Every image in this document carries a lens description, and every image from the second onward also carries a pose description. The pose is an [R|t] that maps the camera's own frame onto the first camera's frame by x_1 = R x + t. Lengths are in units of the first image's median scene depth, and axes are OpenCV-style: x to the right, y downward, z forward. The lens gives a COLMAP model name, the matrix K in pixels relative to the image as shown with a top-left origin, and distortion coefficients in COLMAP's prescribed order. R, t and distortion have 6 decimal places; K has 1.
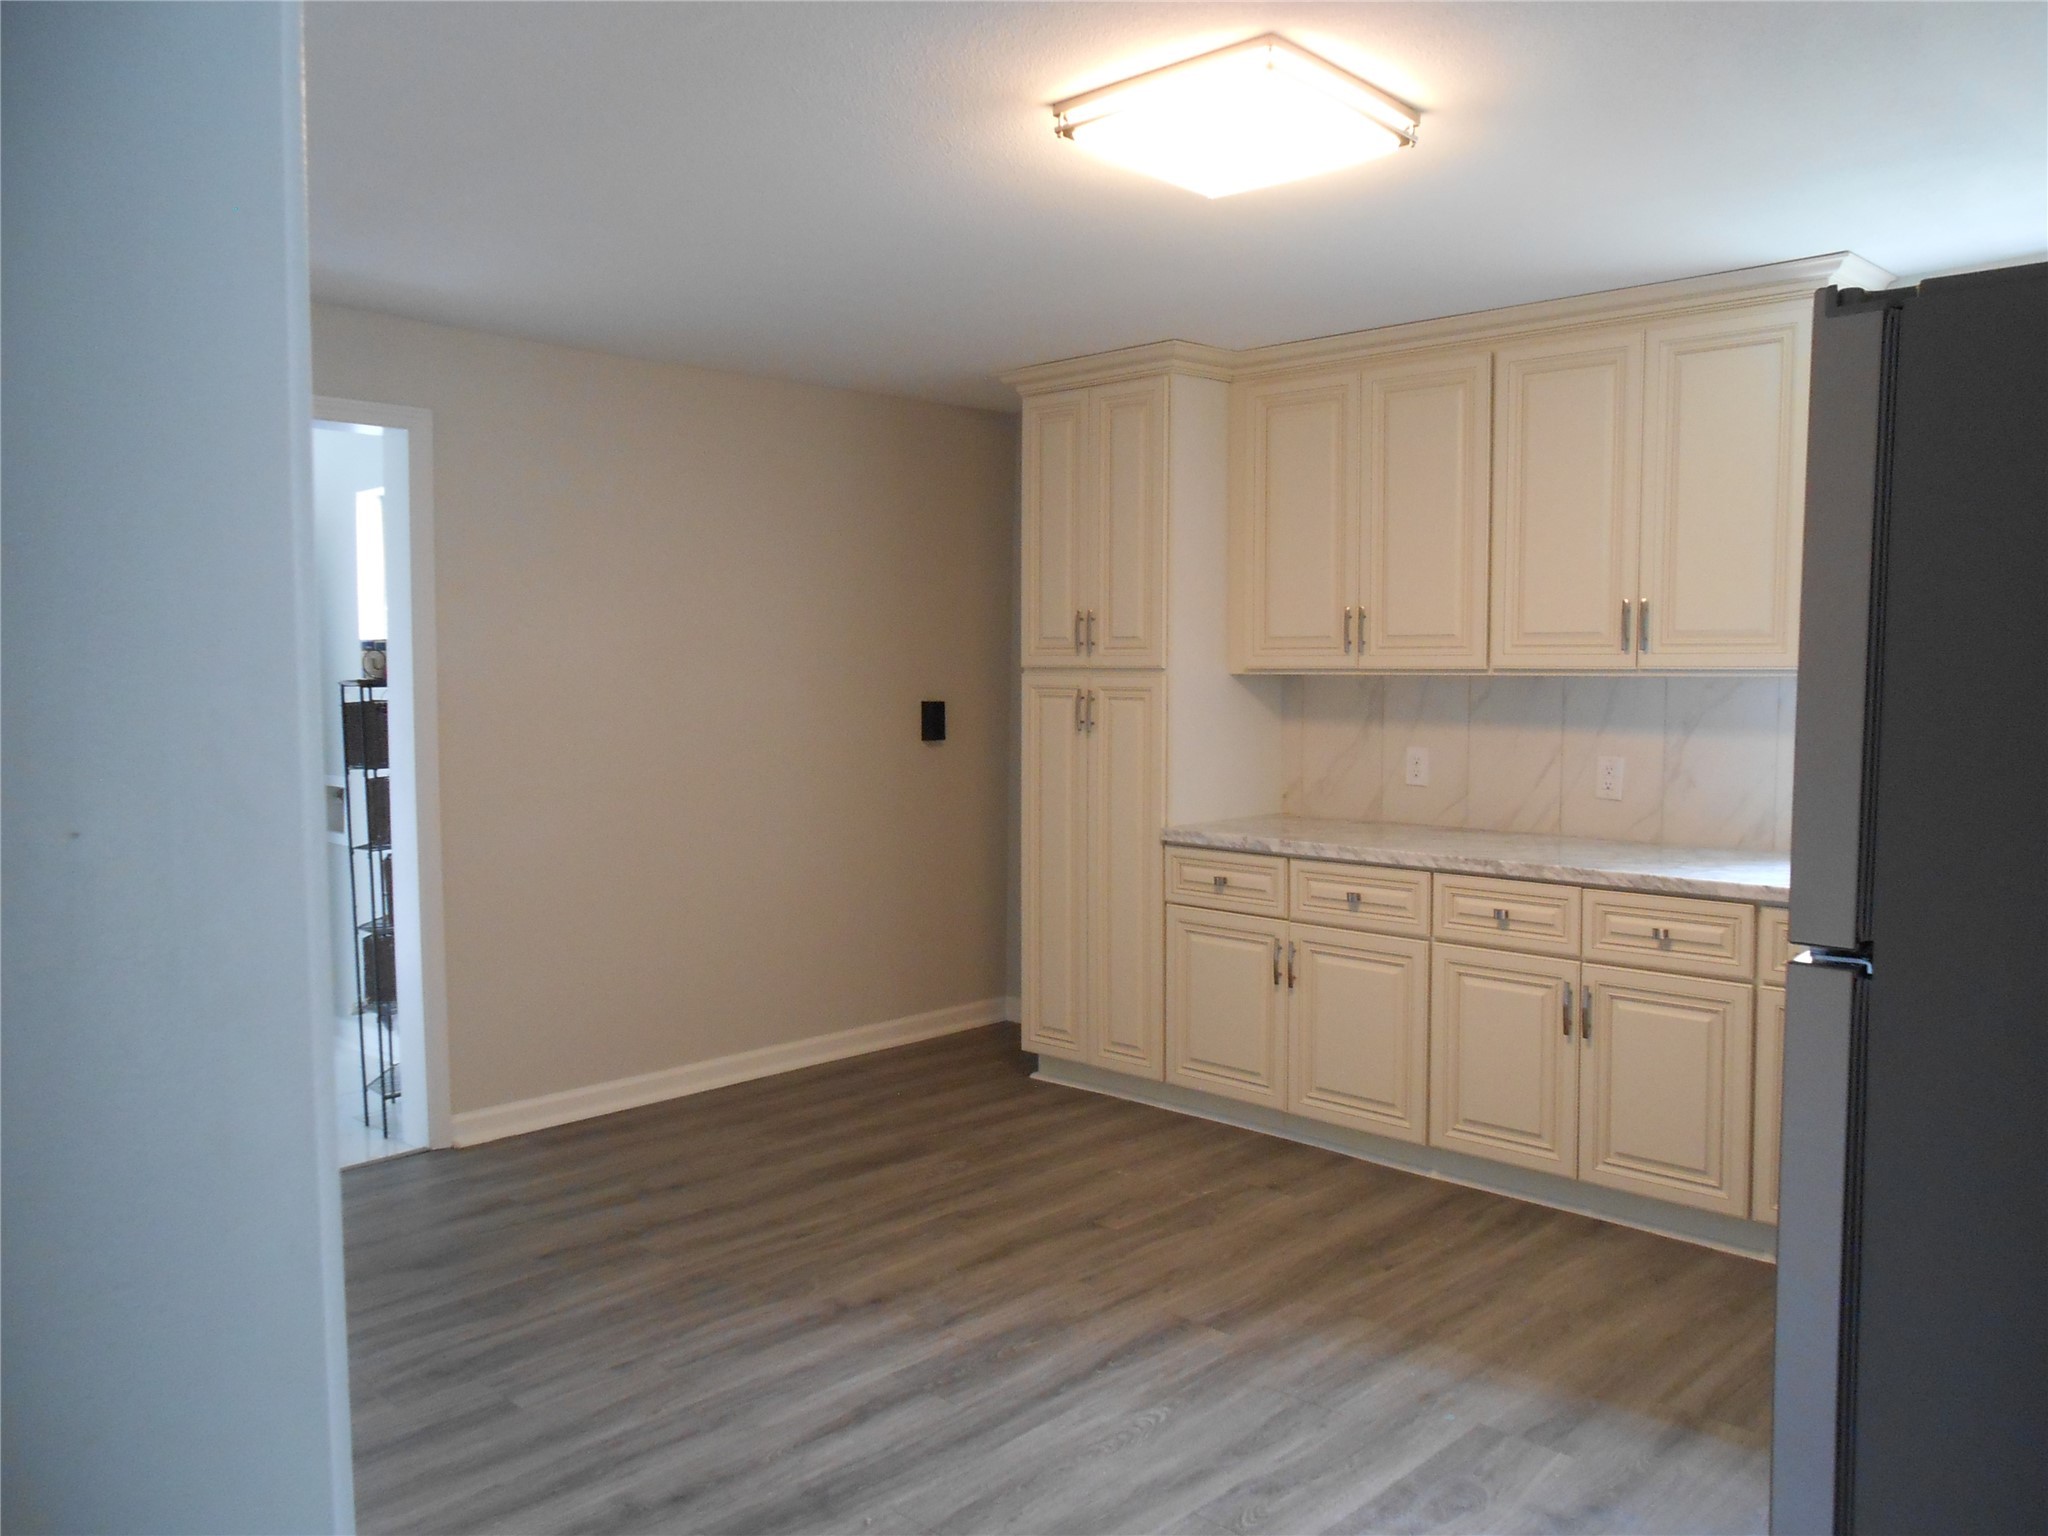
lens RADIAL K [[1579.0, 0, 1024.0], [0, 1579.0, 768.0], [0, 0, 1]] dist [-0.044851, 0.002743]
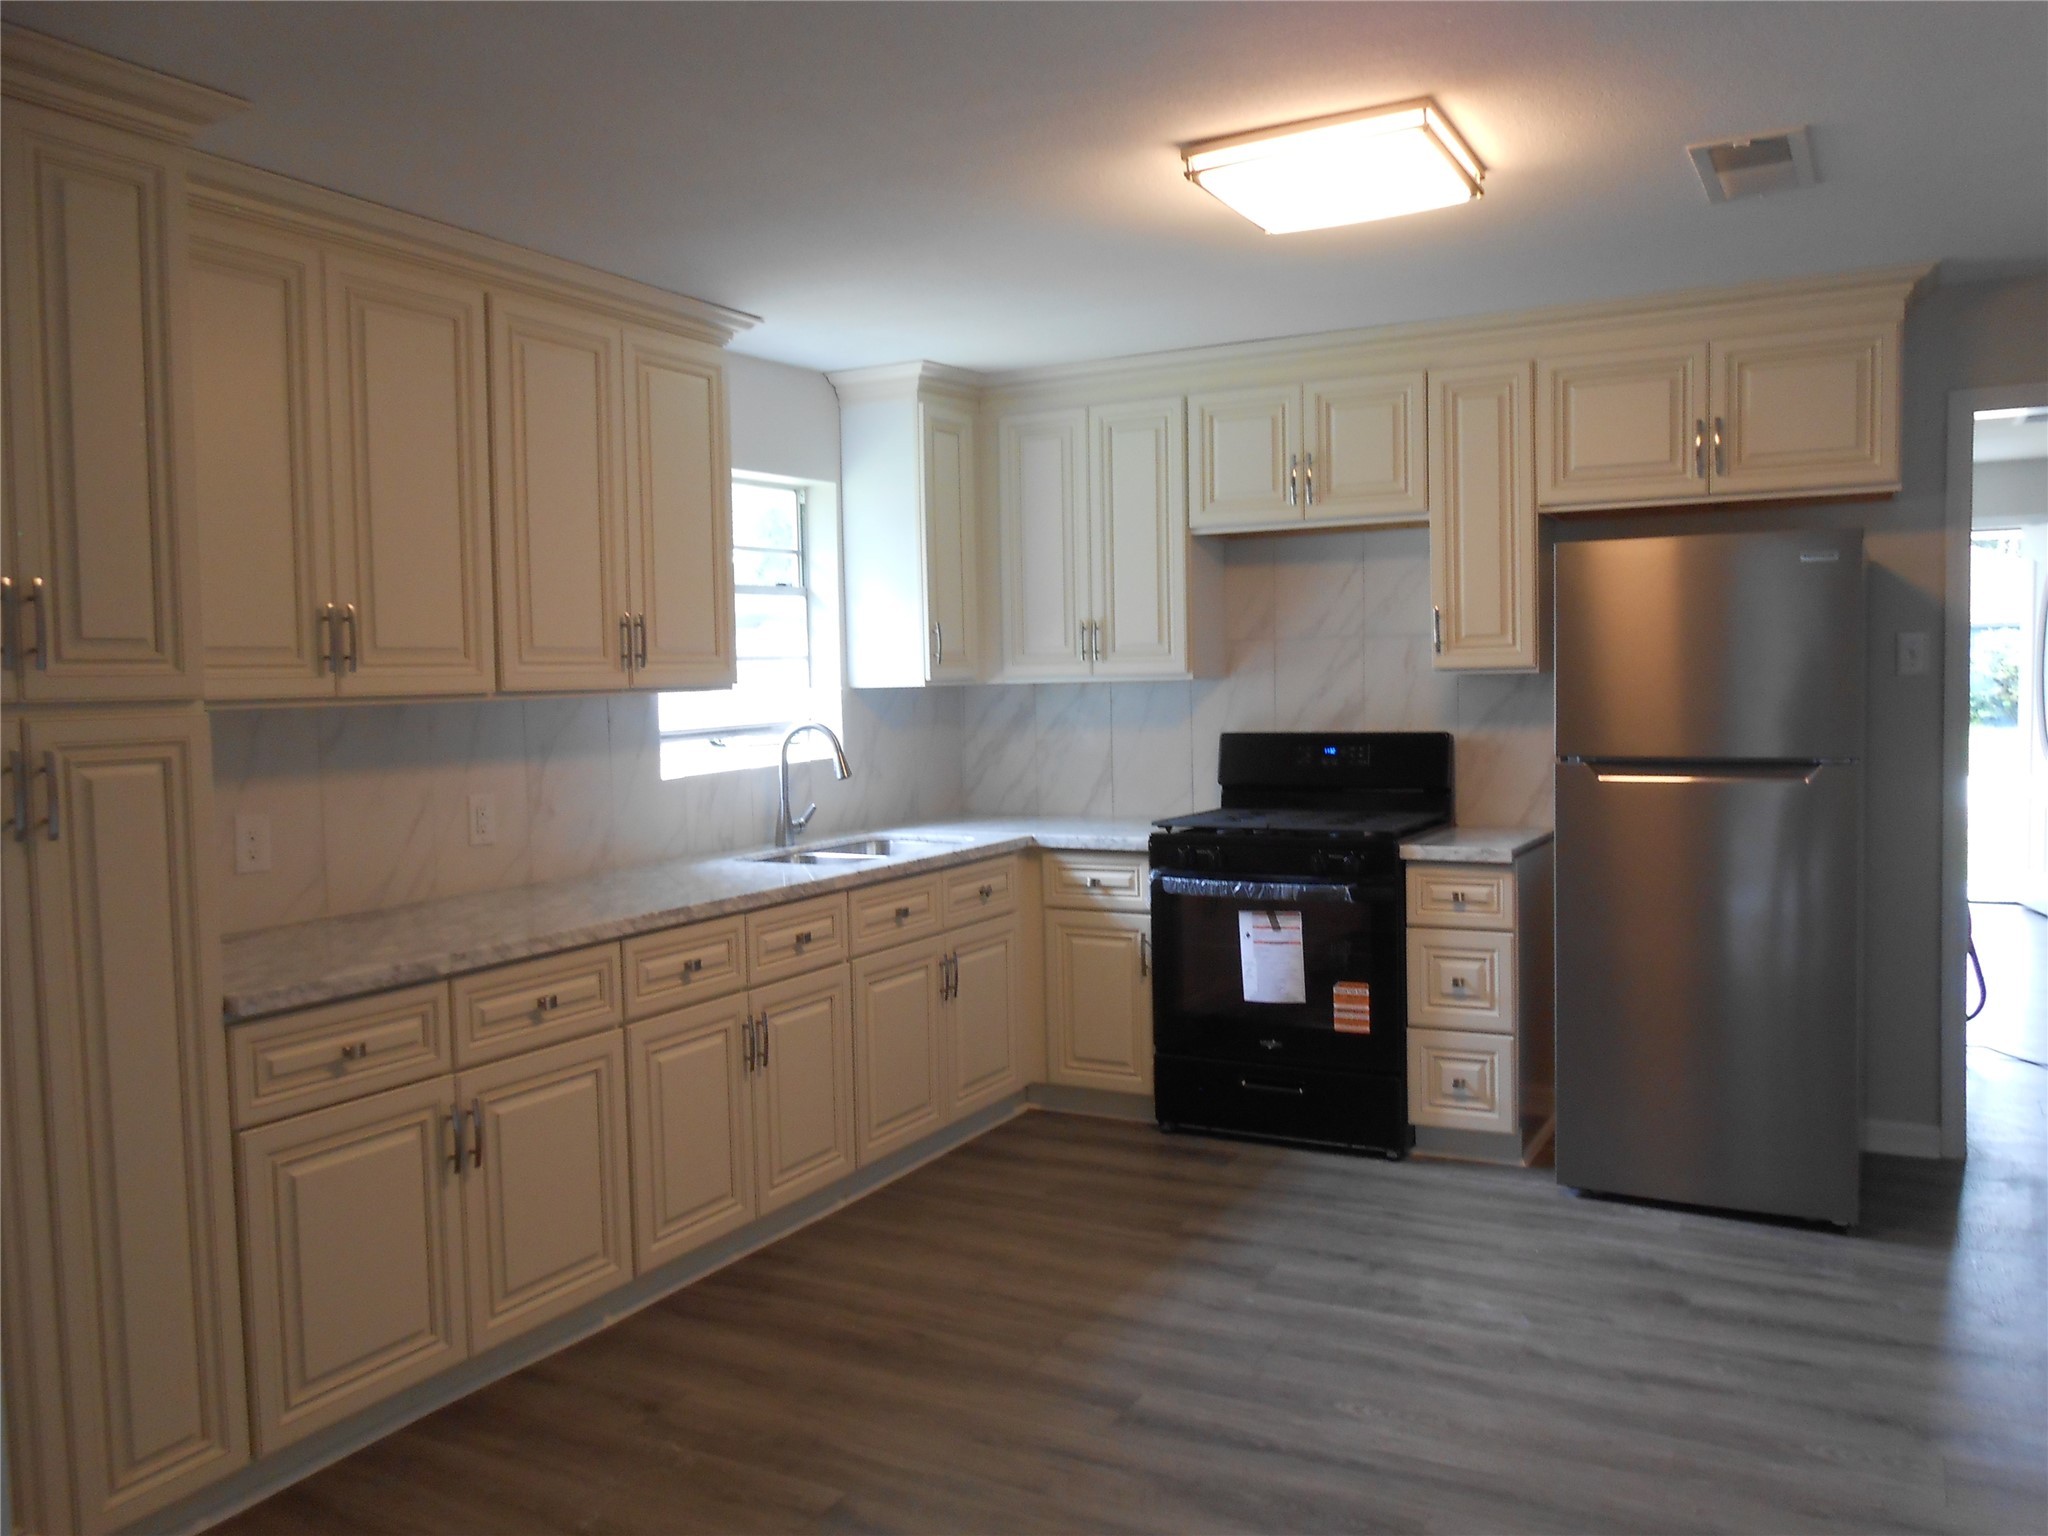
lens RADIAL K [[1627.8, 0, 1024.0], [0, 1627.8, 768.0], [0, 0, 1]] dist [-0.000914, 0.001027]
pose [[-0.269587, -0.046782, 0.961839, -0.649030], [0.088854, 0.993350, 0.073219, -0.070297], [-0.958868, 0.105202, -0.263638, 1.101728]]
